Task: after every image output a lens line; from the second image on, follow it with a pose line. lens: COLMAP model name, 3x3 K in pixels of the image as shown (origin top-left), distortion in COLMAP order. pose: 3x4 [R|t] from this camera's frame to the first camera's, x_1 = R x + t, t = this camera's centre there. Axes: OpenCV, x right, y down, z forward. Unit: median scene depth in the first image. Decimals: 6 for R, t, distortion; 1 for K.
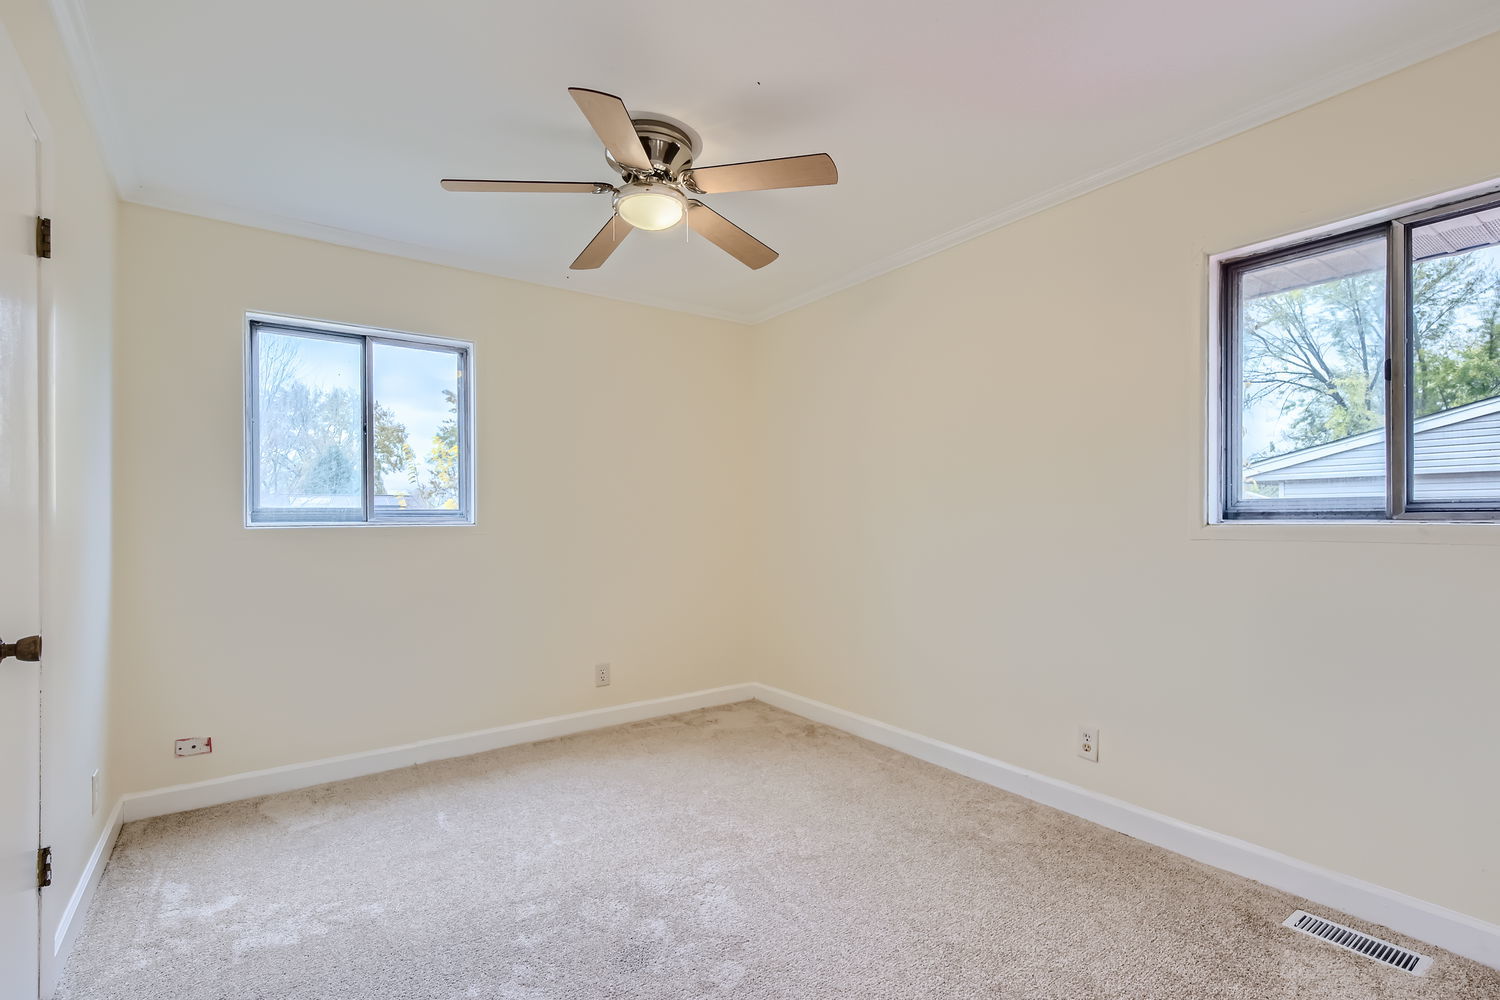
lens RADIAL K [[705.0, 0, 743.4], [0, 705.0, 506.4], [0, 0, 1]] dist [0.023950, 0.000056]
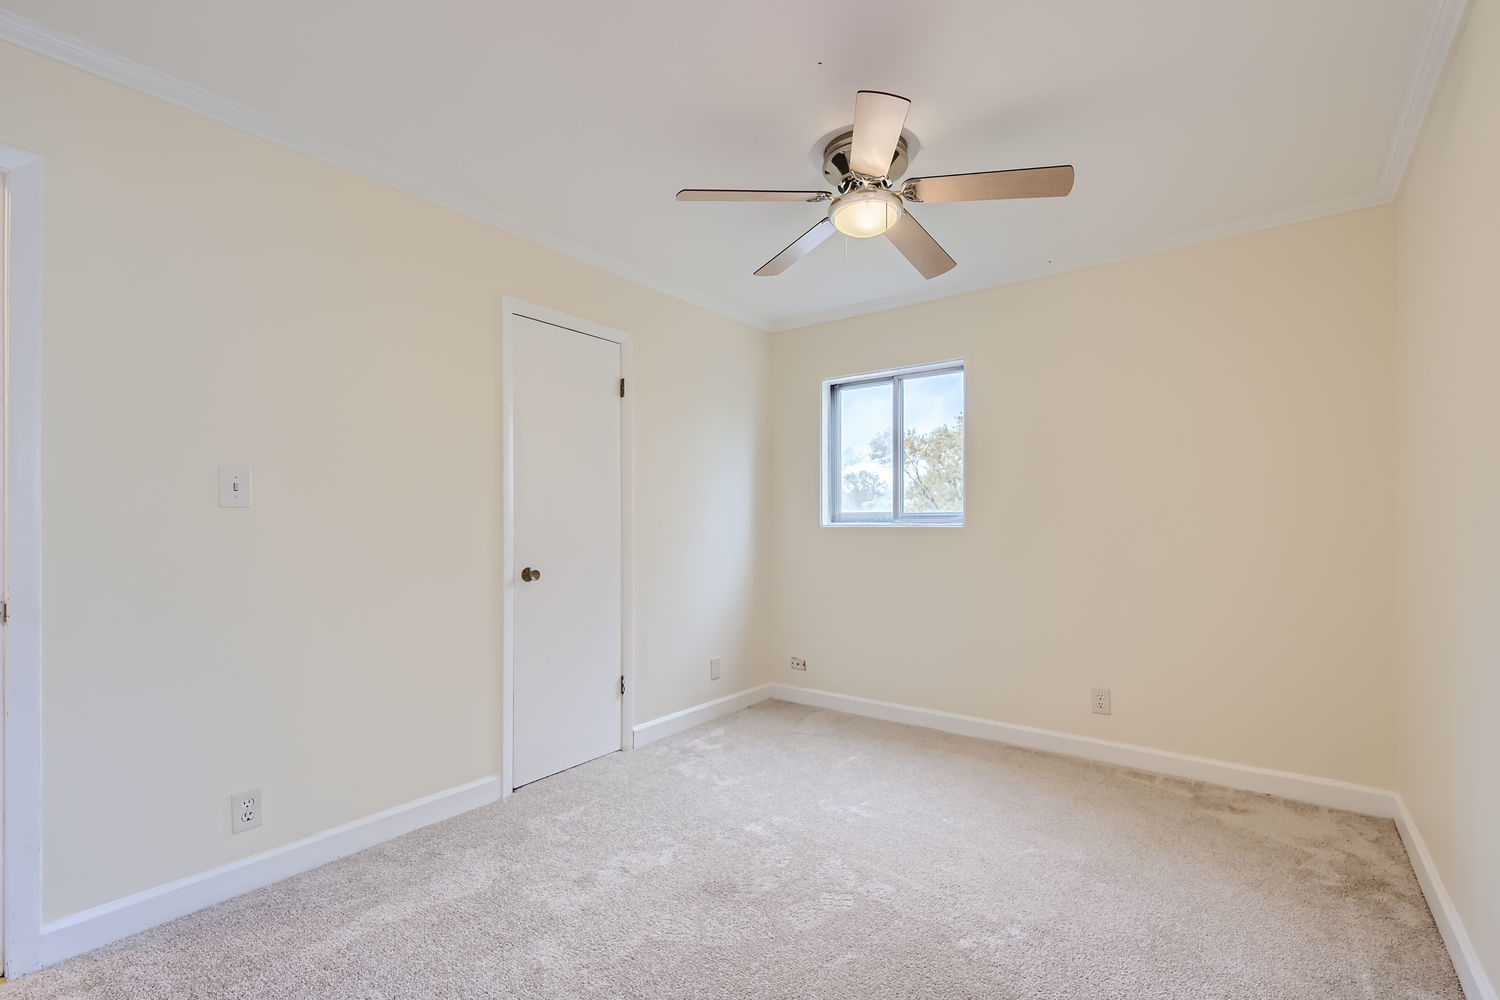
lens RADIAL K [[658.0, 0, 746.5], [0, 658.0, 511.0], [0, 0, 1]] dist [0.019290, -0.004033]
pose [[0.306991, -0.013073, -0.951623, 0.494969], [0.014922, 0.999849, -0.008921, 0.006937], [0.951595, -0.011461, 0.307140, 0.378645]]
